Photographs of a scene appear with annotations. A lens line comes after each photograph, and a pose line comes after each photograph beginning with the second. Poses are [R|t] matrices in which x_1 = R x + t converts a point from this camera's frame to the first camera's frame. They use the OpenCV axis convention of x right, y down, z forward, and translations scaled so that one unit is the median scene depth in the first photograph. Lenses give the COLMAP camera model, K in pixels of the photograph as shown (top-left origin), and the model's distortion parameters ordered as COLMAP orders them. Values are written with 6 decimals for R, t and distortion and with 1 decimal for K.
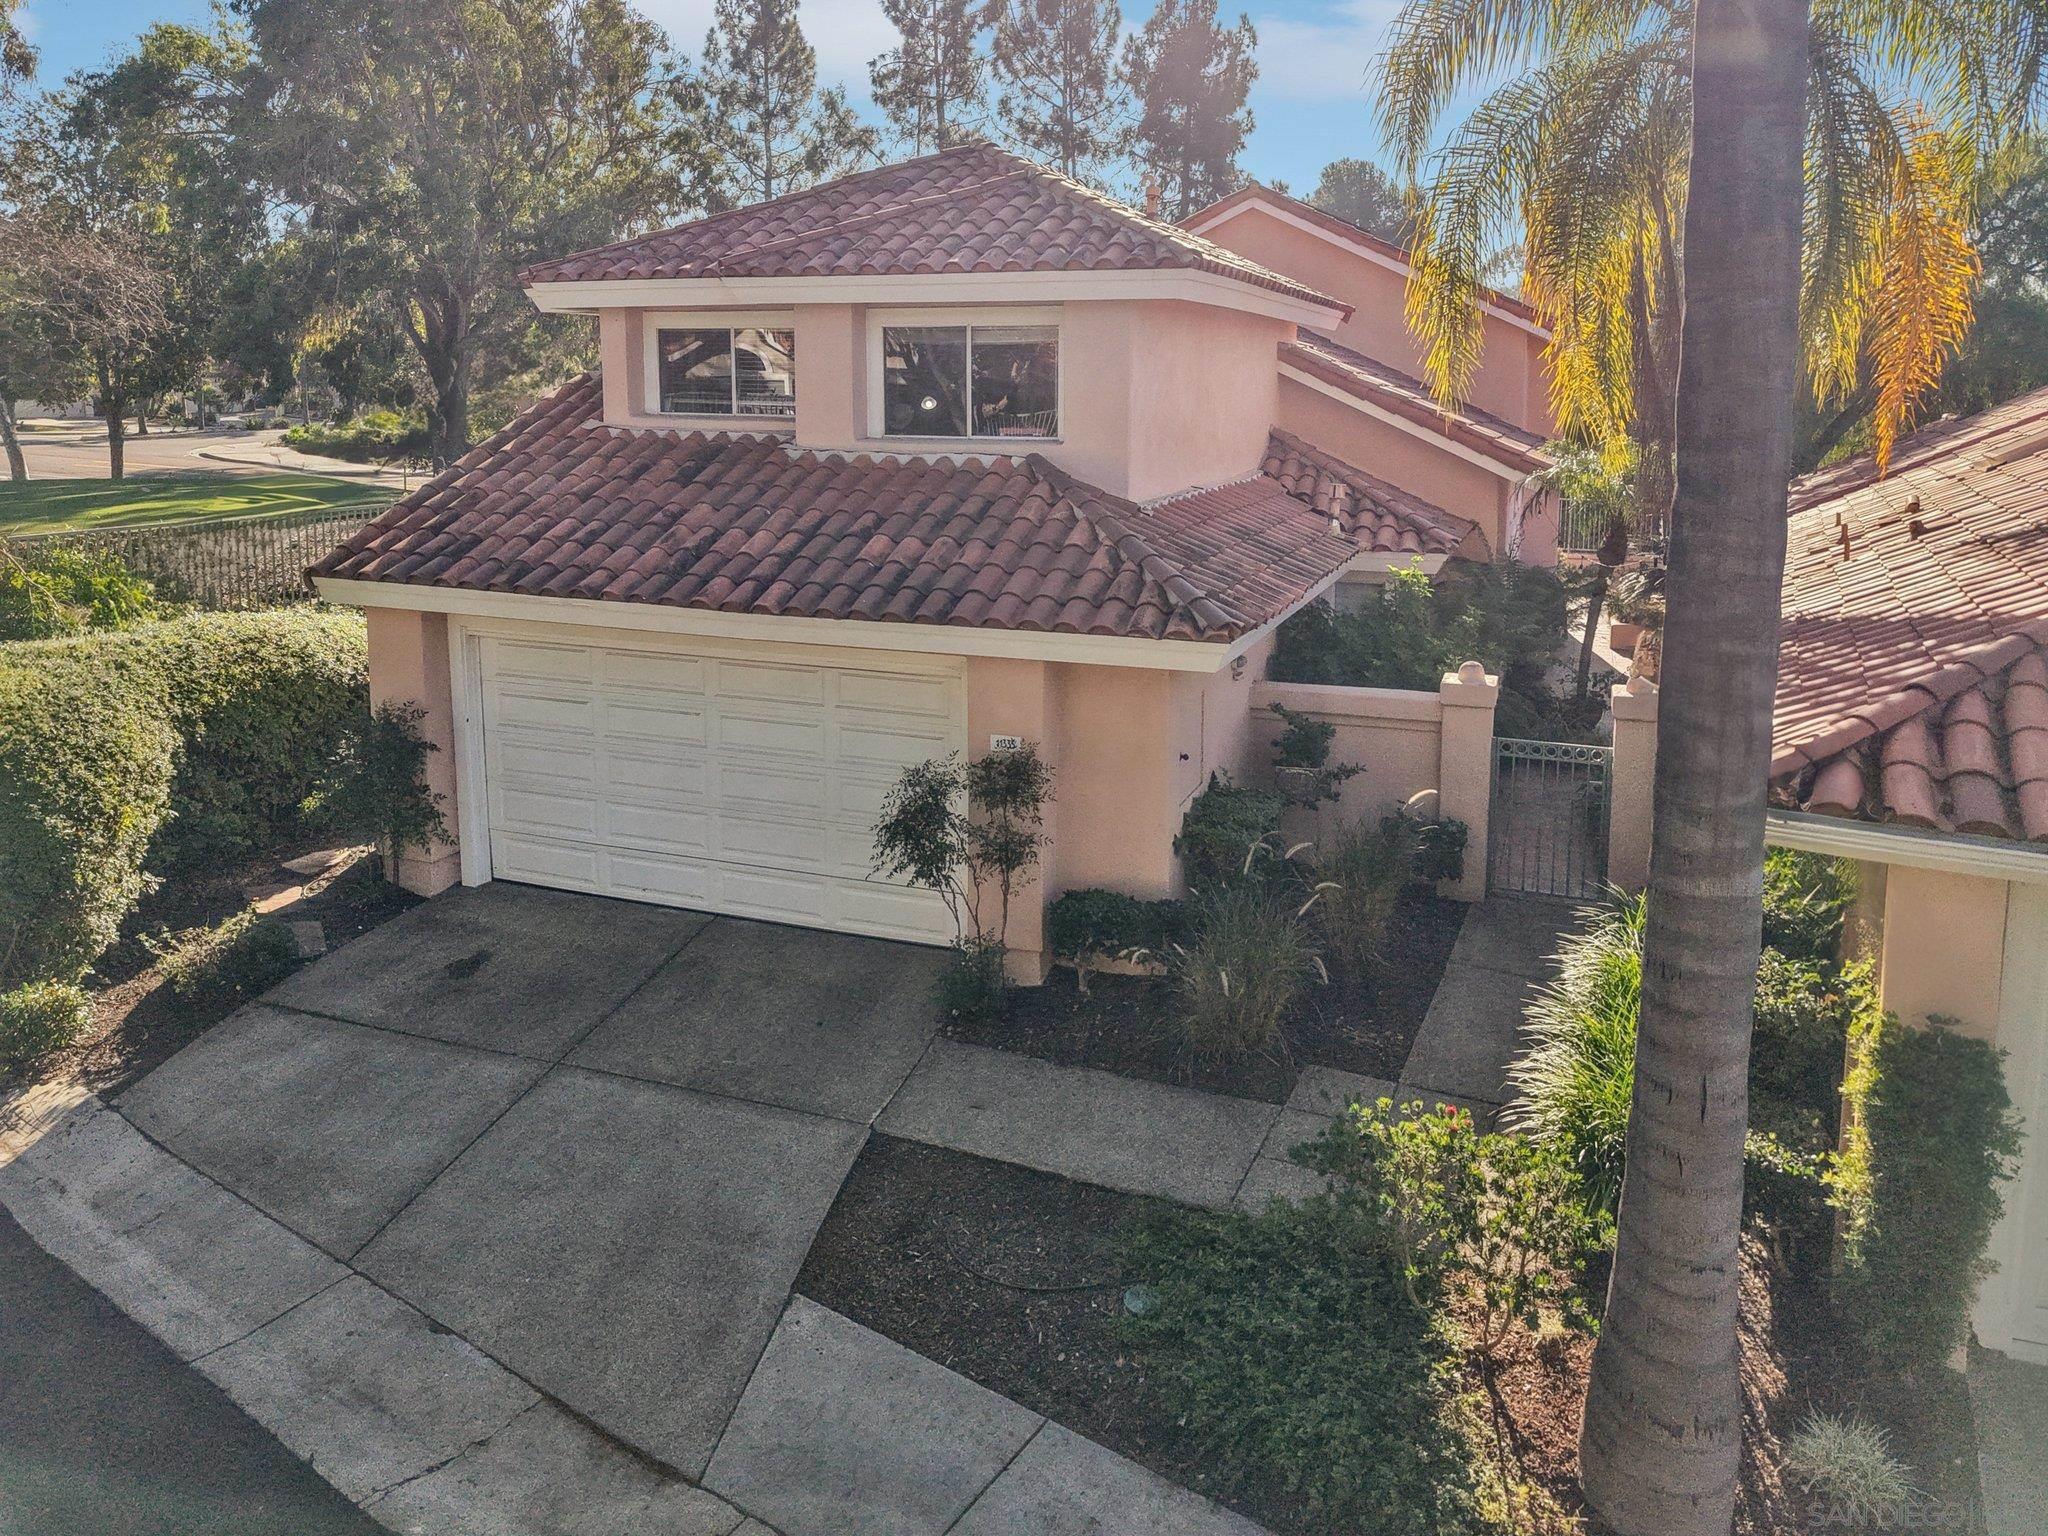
lens RADIAL K [[1414.4, 0, 1025.3], [0, 1414.4, 597.1], [0, 0, 1]] dist [-0.000521, 0.001983]
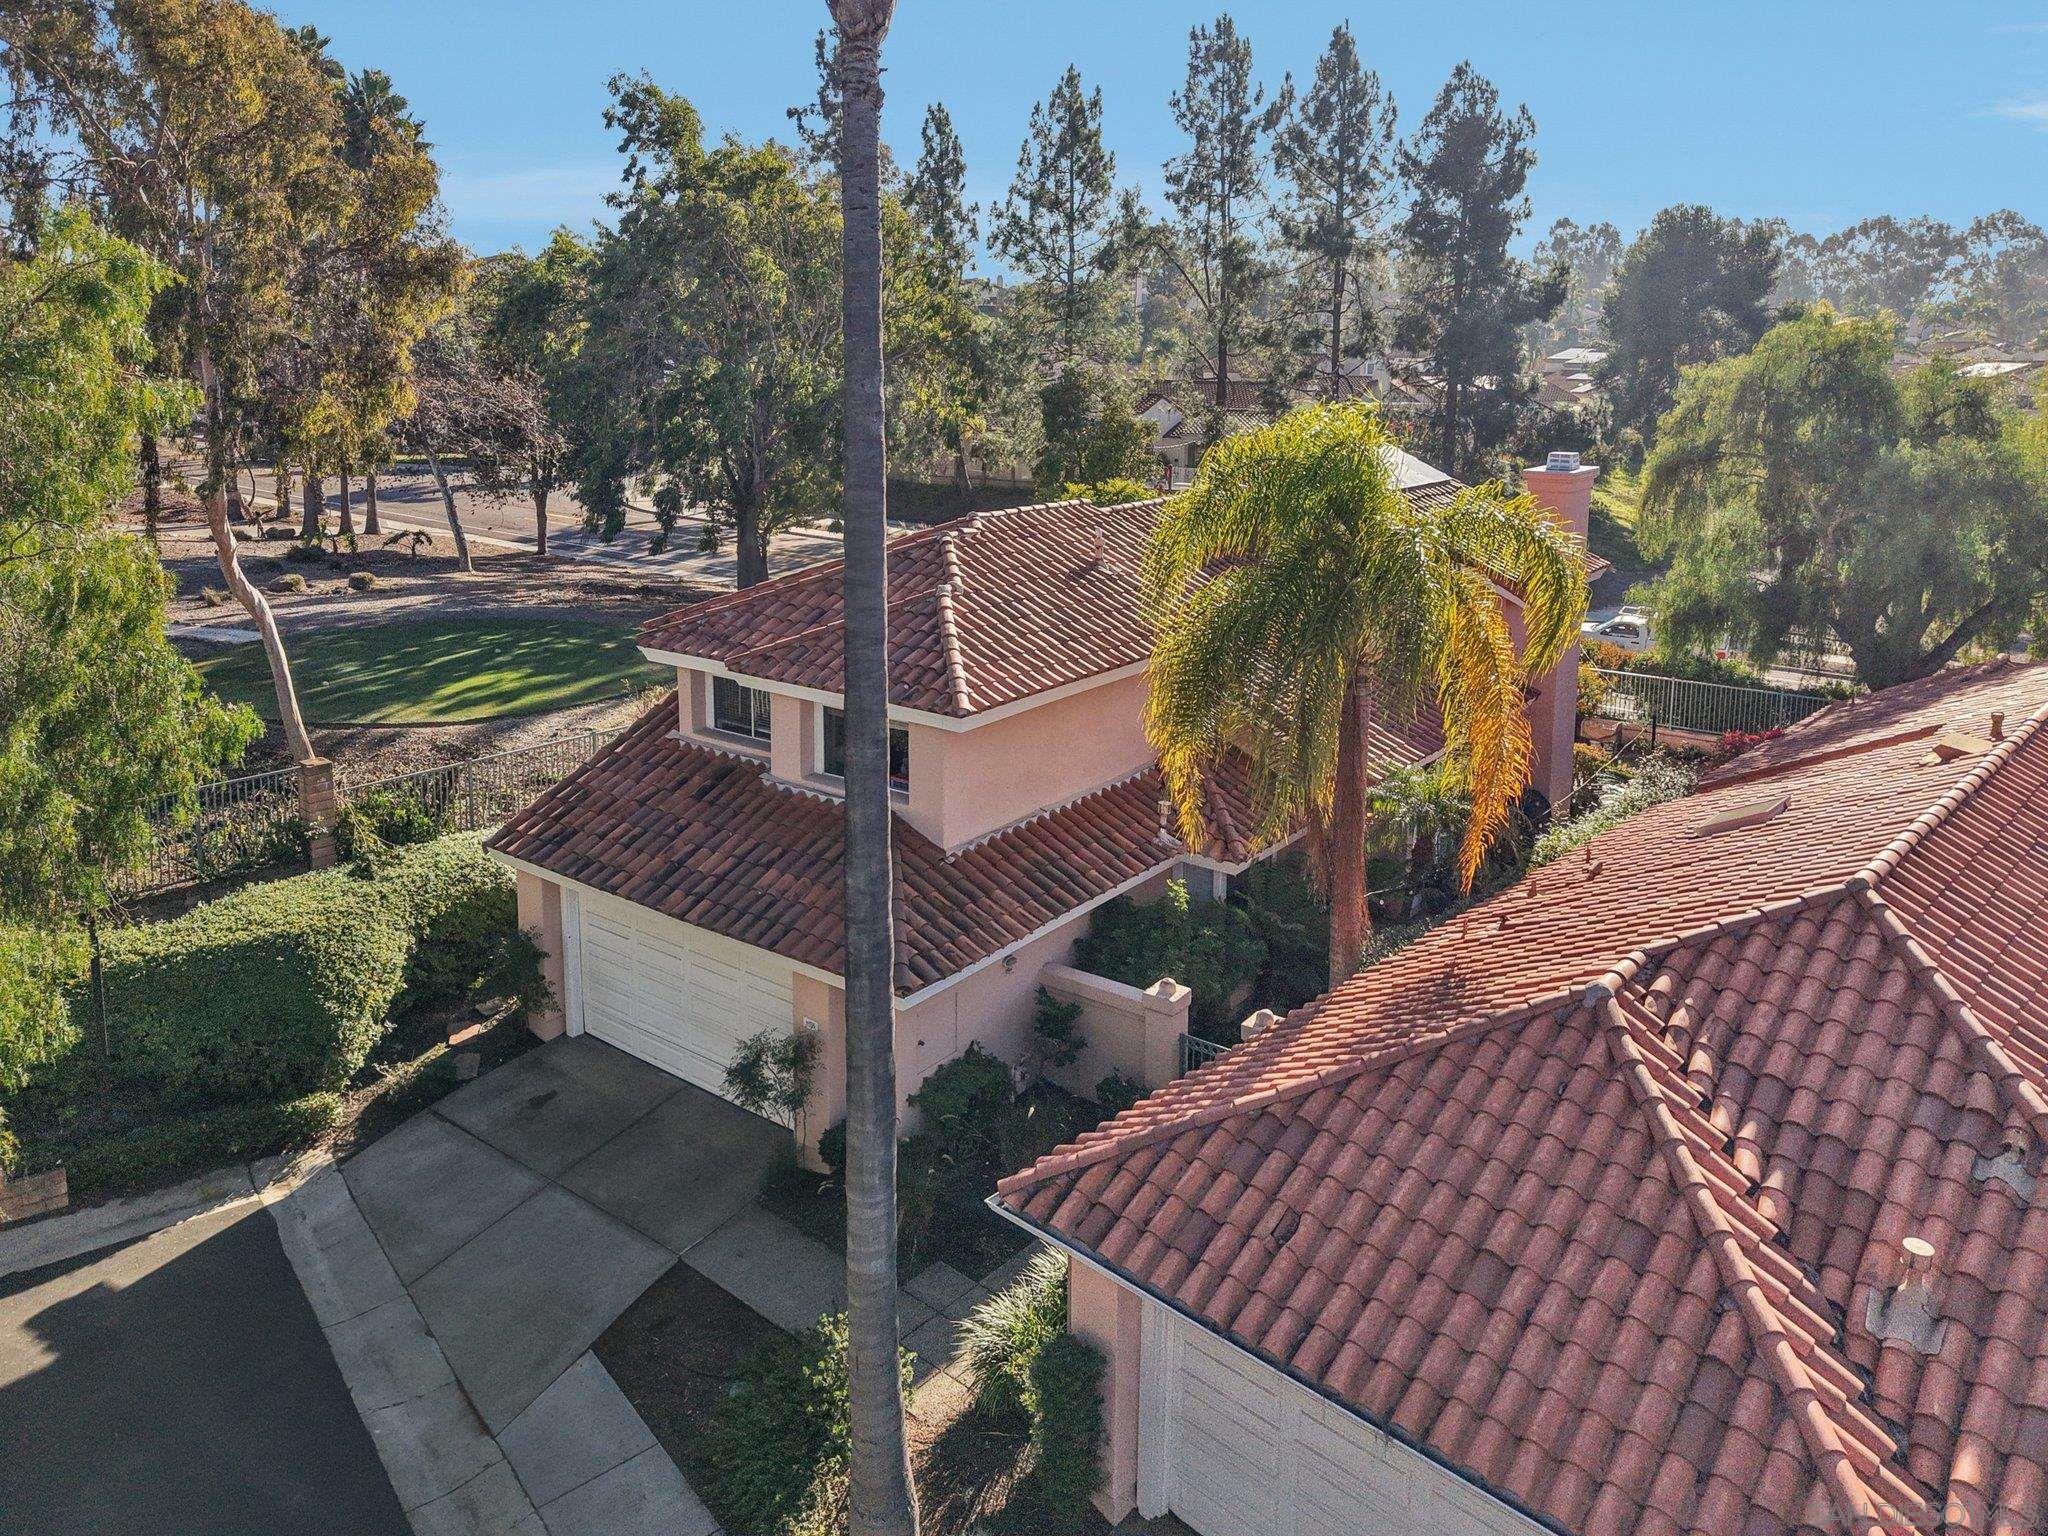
lens RADIAL K [[1444.6, 0, 1026.7], [0, 1444.6, 541.9], [0, 0, 1]] dist [0.005747, 0.003496]
pose [[0.956181, 0.036153, -0.290536, 0.597139], [-0.037233, 0.999305, 0.001812, -0.403309], [0.290399, 0.009085, 0.956862, -0.464586]]
